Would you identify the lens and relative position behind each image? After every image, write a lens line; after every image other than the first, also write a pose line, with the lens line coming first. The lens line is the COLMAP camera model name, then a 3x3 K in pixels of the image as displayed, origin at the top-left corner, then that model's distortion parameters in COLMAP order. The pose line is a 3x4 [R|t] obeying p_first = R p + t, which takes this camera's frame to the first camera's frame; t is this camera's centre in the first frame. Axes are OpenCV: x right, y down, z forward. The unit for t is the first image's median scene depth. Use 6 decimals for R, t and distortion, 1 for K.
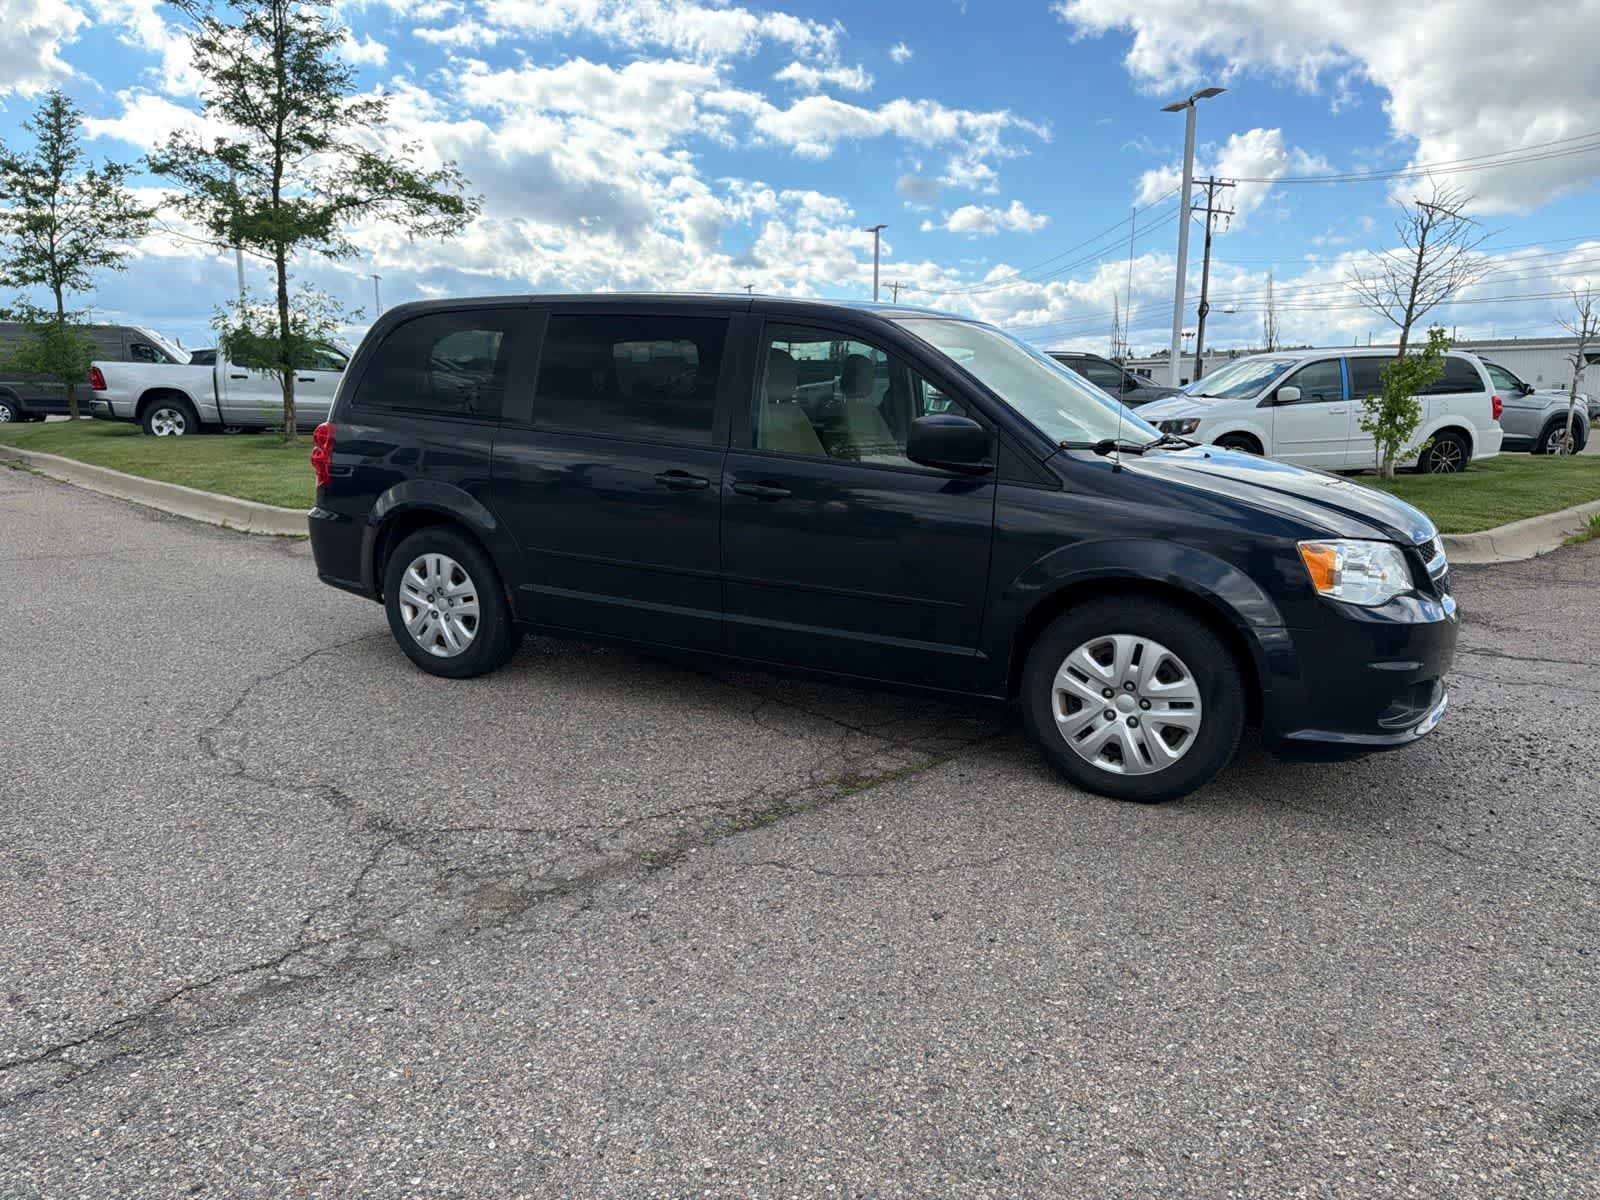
lens RADIAL K [[1126.1, 0, 804.0], [0, 1126.1, 589.1], [0, 0, 1]] dist [0.025002, -0.029405]
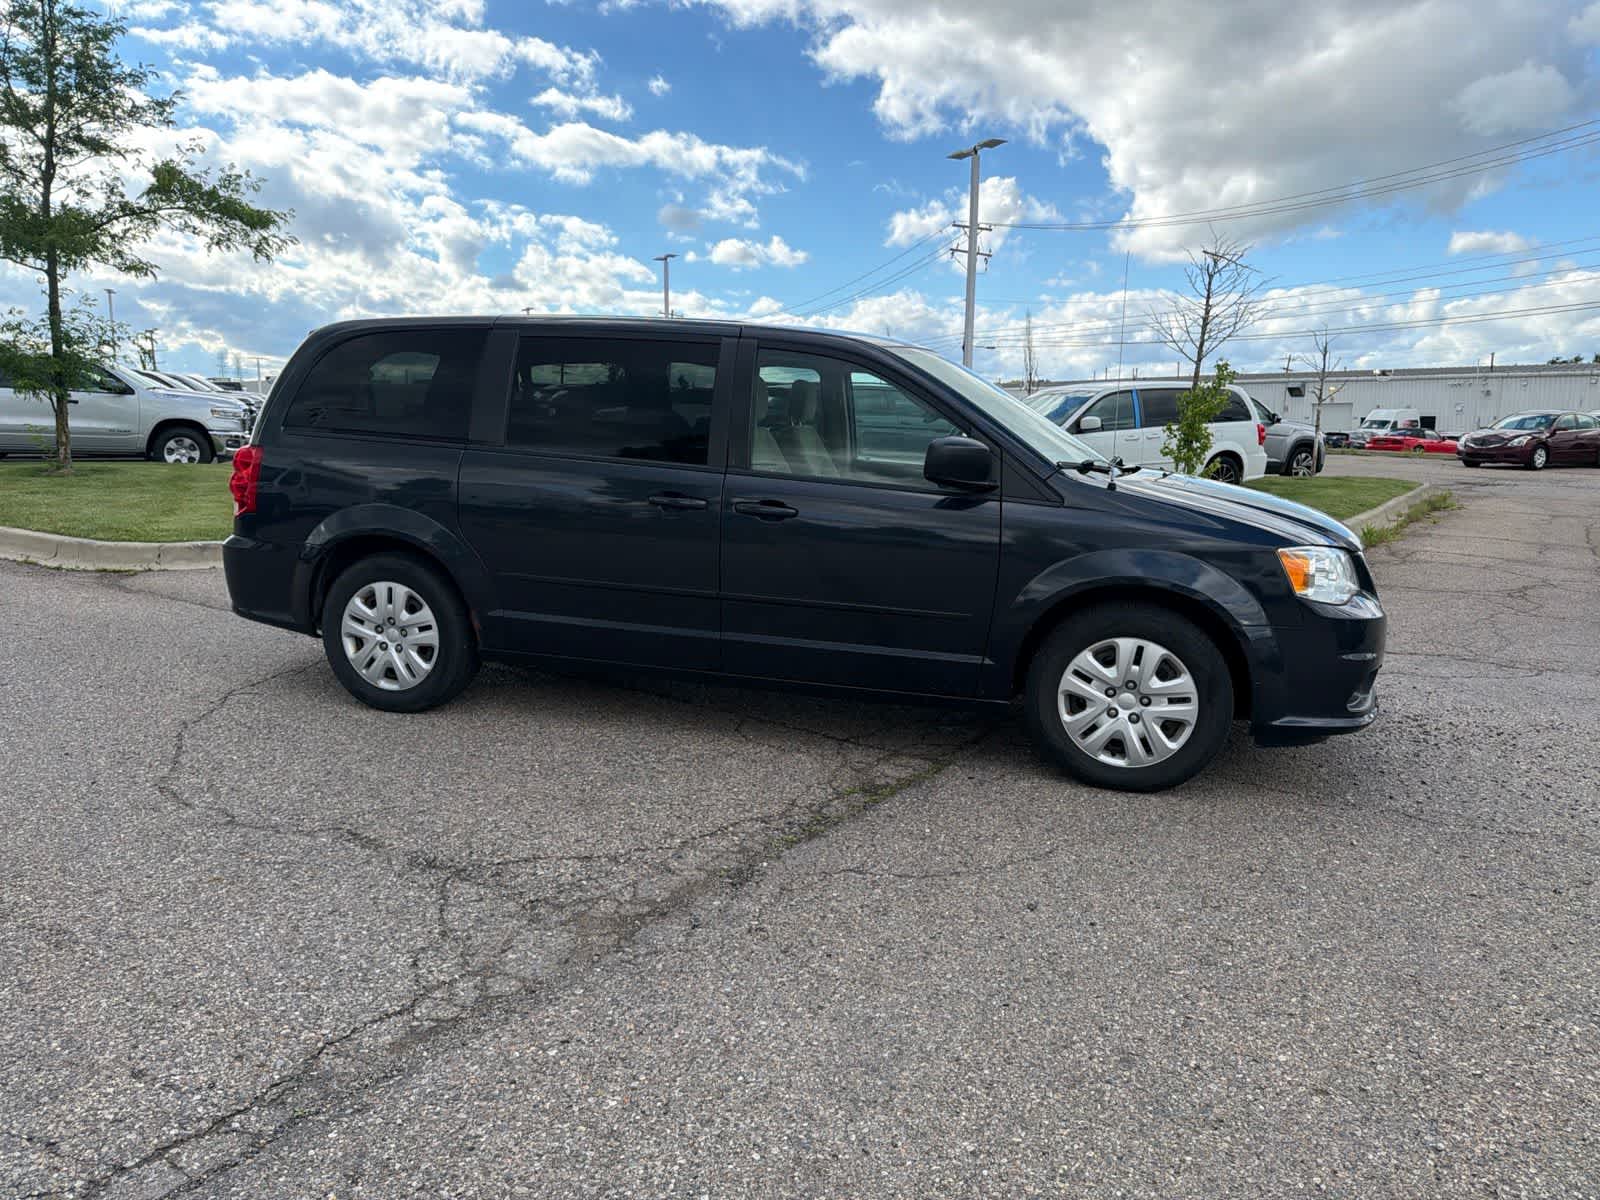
lens RADIAL K [[1126.1, 0, 801.9], [0, 1126.1, 574.7], [0, 0, 1]] dist [0.025002, -0.029405]
pose [[0.979889, -0.023071, 0.198203, -0.205659], [0.030129, 0.999012, -0.032665, 0.004902], [-0.197253, 0.037980, 0.979617, -0.005155]]
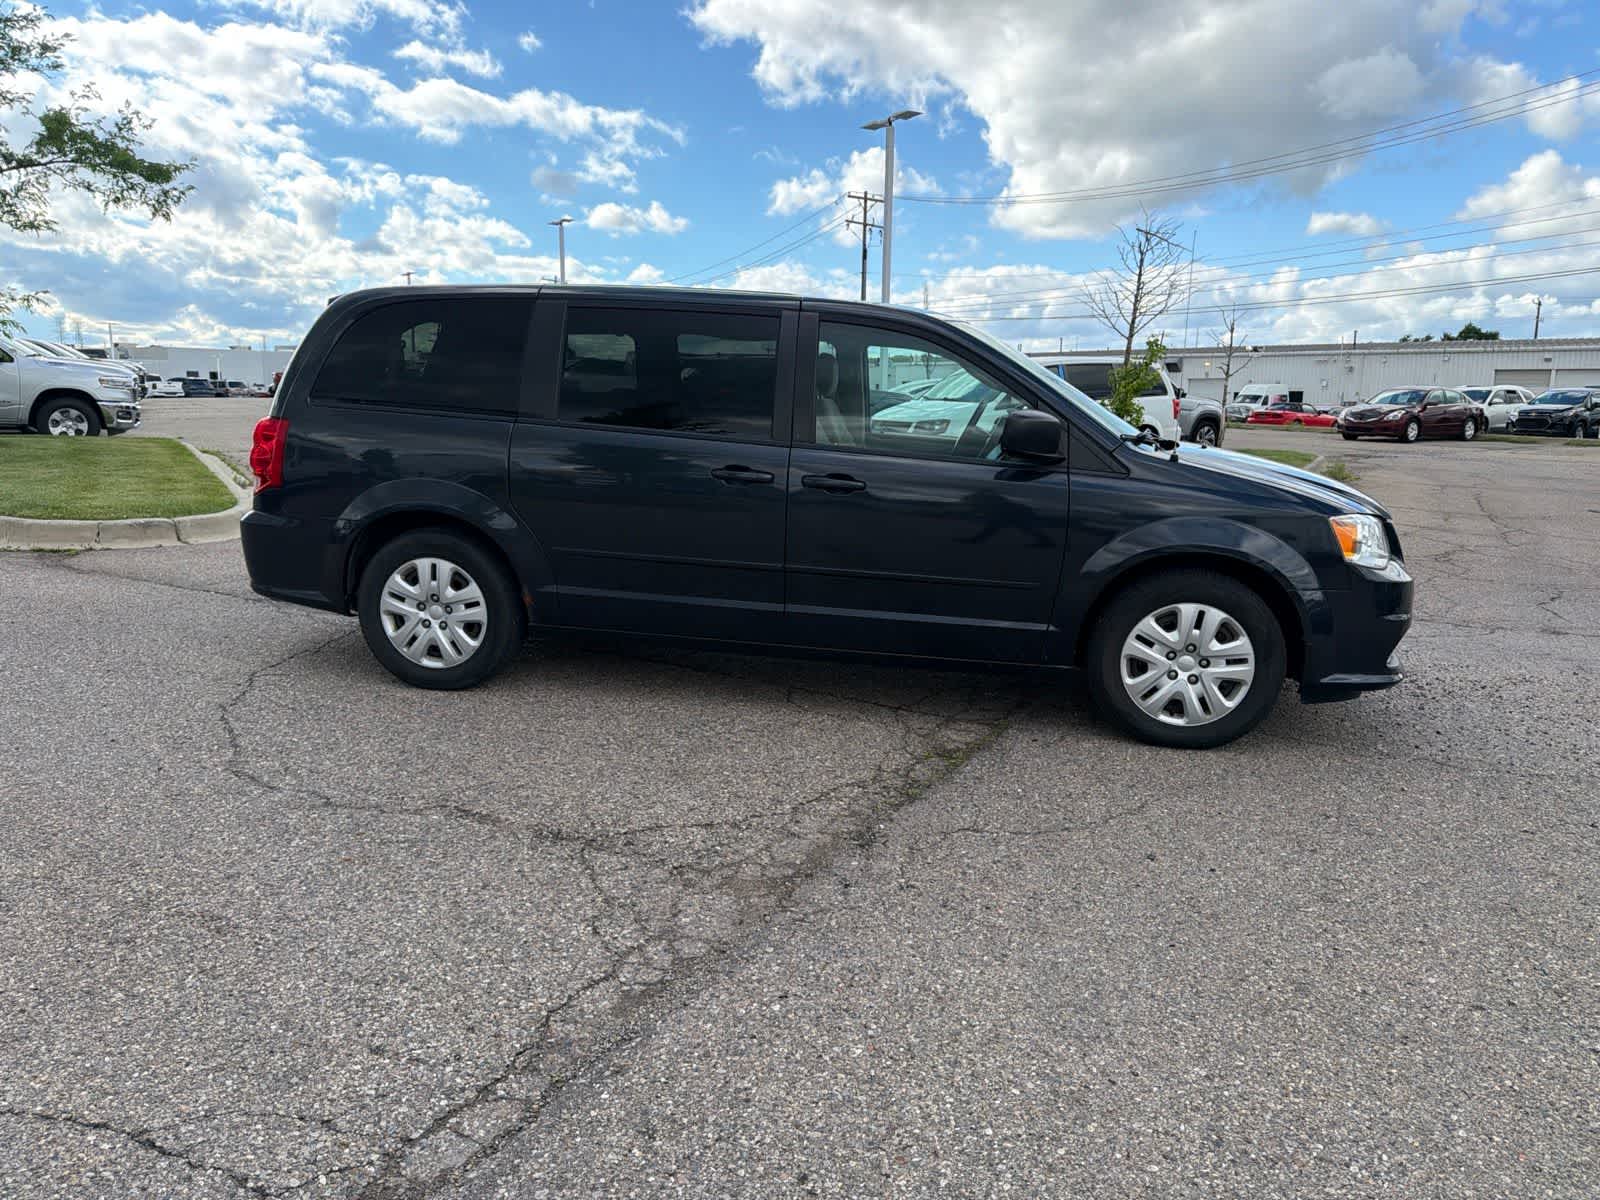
lens RADIAL K [[1126.1, 0, 802.3], [0, 1126.1, 595.3], [0, 0, 1]] dist [0.025002, -0.029405]
pose [[0.954386, -0.044864, 0.295185, -0.370424], [0.043119, 0.998993, 0.012423, 0.001186], [-0.295445, 0.000872, 0.955359, 0.019864]]
